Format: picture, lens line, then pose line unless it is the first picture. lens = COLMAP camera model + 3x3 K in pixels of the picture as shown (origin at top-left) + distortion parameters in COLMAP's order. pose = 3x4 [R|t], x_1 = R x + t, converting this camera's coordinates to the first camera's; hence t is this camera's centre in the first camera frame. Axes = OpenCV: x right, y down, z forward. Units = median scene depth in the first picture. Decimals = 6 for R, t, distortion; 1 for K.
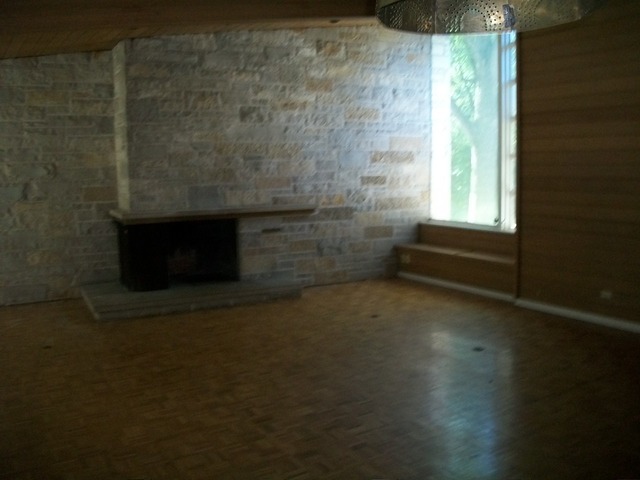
lens RADIAL K [[632.5, 0, 320.0], [0, 632.5, 236.8], [0, 0, 1]] dist [-0.101222, 0.000000]
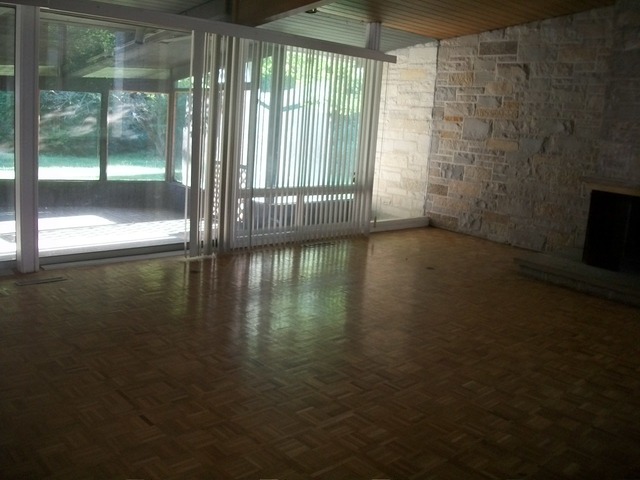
lens RADIAL K [[632.5, 0, 319.9], [0, 632.5, 241.2], [0, 0, 1]] dist [-0.101222, 0.000000]
pose [[0.170257, 0.215944, -0.961447, 0.473101], [-0.180977, 0.965949, 0.184907, -0.038574], [0.968638, 0.142518, 0.203540, 0.400965]]
